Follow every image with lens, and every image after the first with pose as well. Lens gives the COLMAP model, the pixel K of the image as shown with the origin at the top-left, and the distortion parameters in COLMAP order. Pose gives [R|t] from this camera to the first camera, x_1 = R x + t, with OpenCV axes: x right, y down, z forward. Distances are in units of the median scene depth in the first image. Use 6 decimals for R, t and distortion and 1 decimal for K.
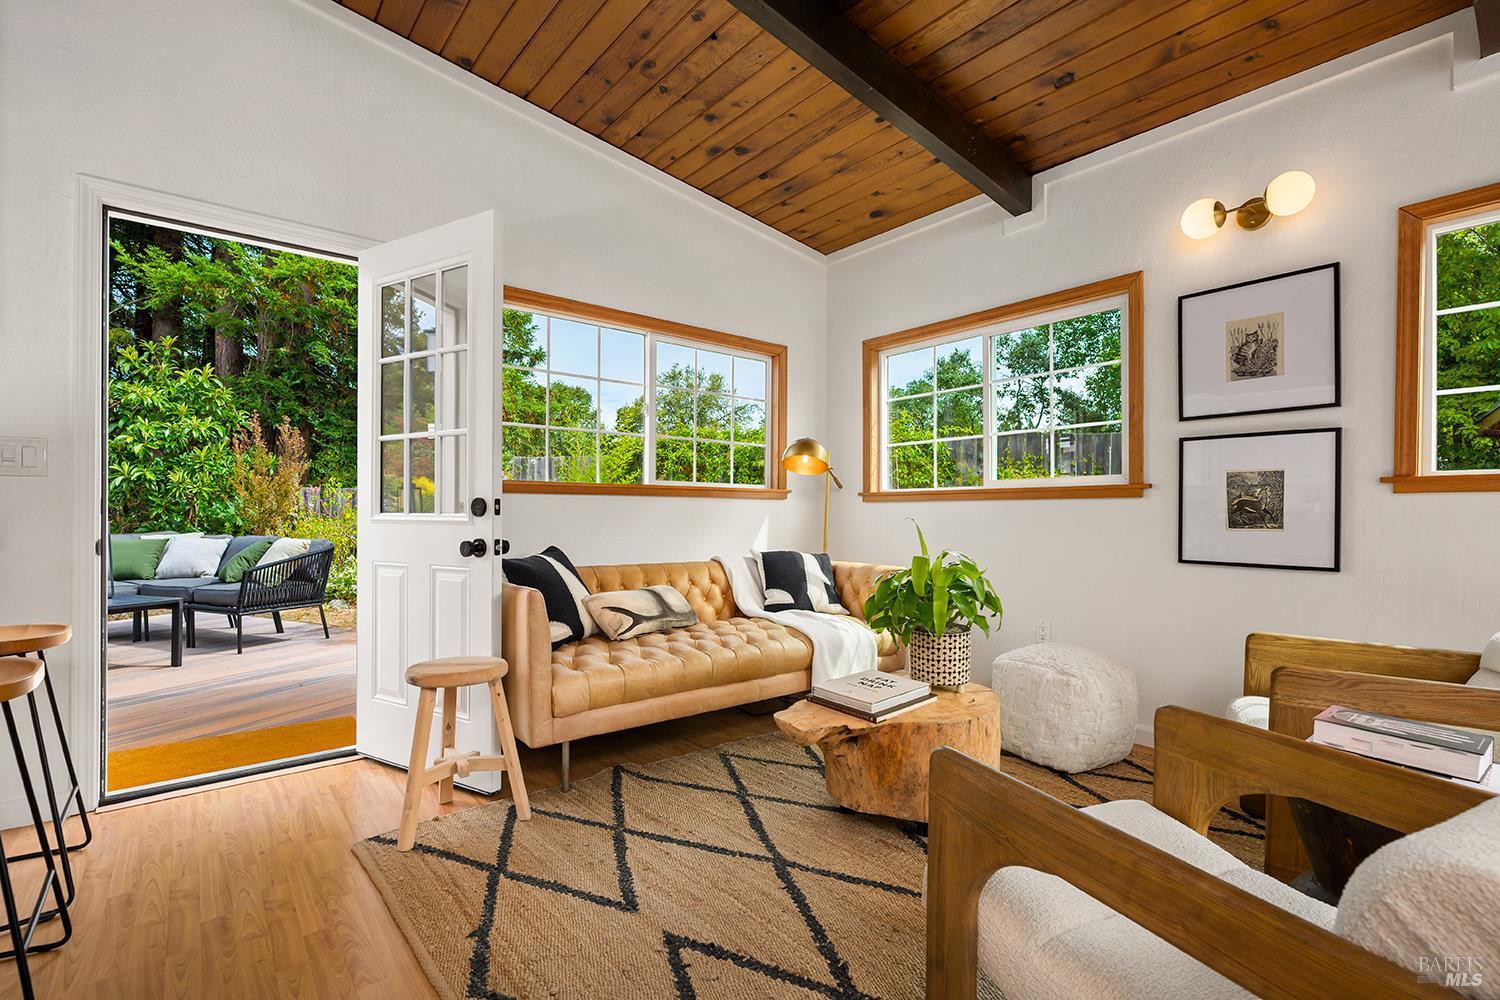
lens RADIAL K [[675.1, 0, 758.0], [0, 675.1, 508.9], [0, 0, 1]] dist [0.000332, -0.000024]
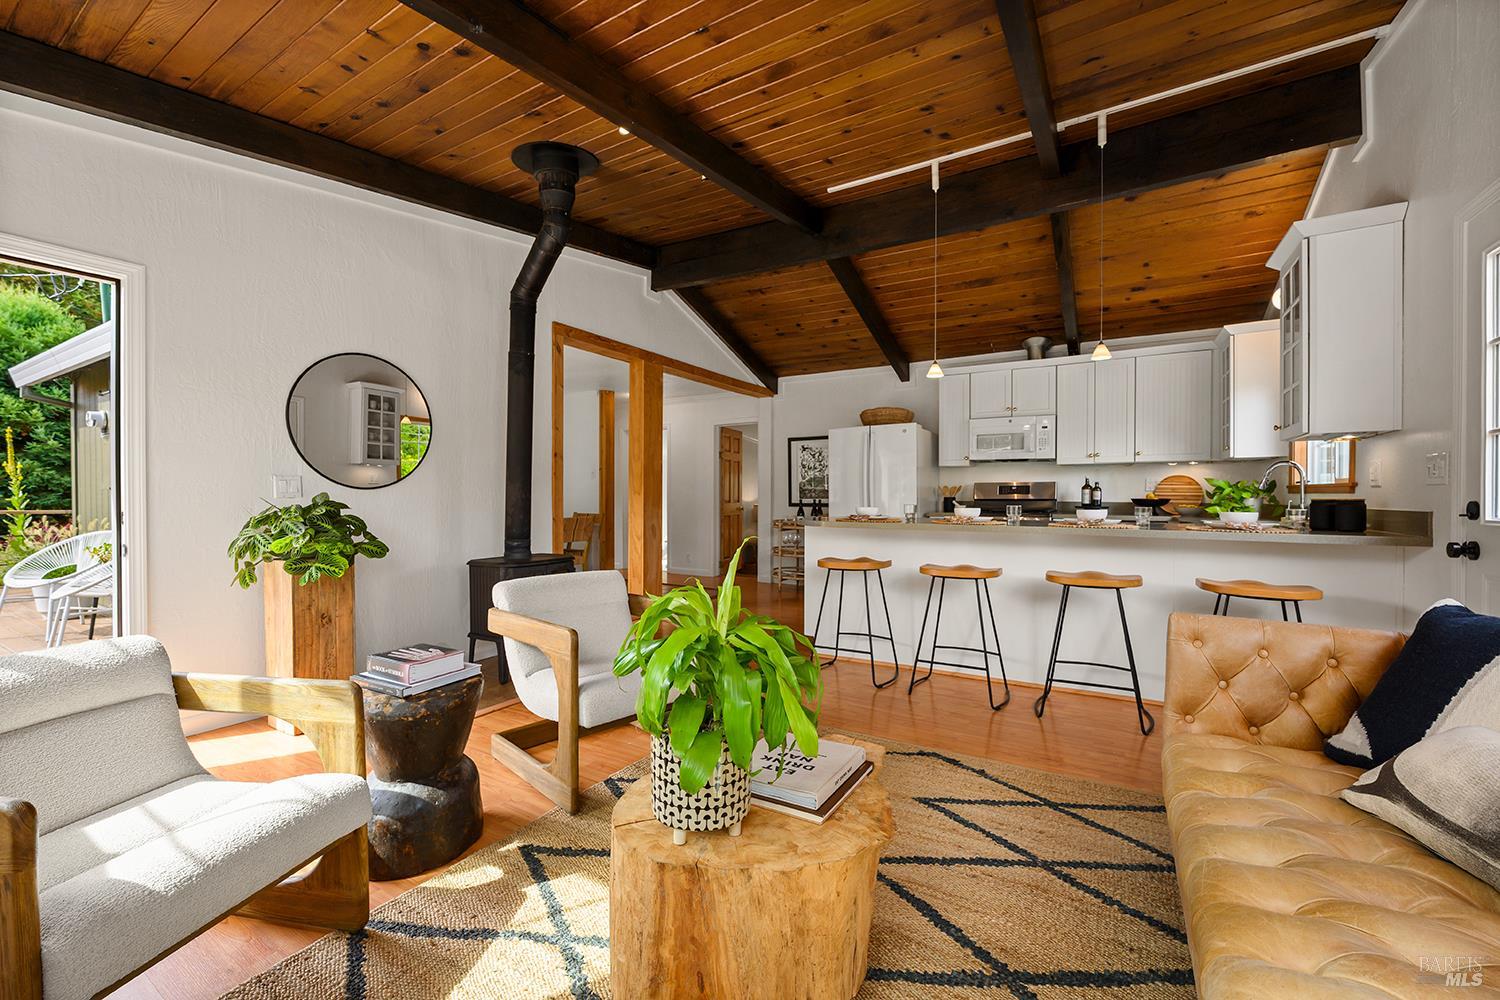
lens RADIAL K [[607.1, 0, 749.0], [0, 607.1, 496.8], [0, 0, 1]] dist [-0.002345, 0.000074]
pose [[-0.950241, 0.002954, -0.311501, 0.507270], [0.002933, 0.999996, 0.000536, -0.038411], [0.311502, -0.000404, -0.950246, 1.942446]]
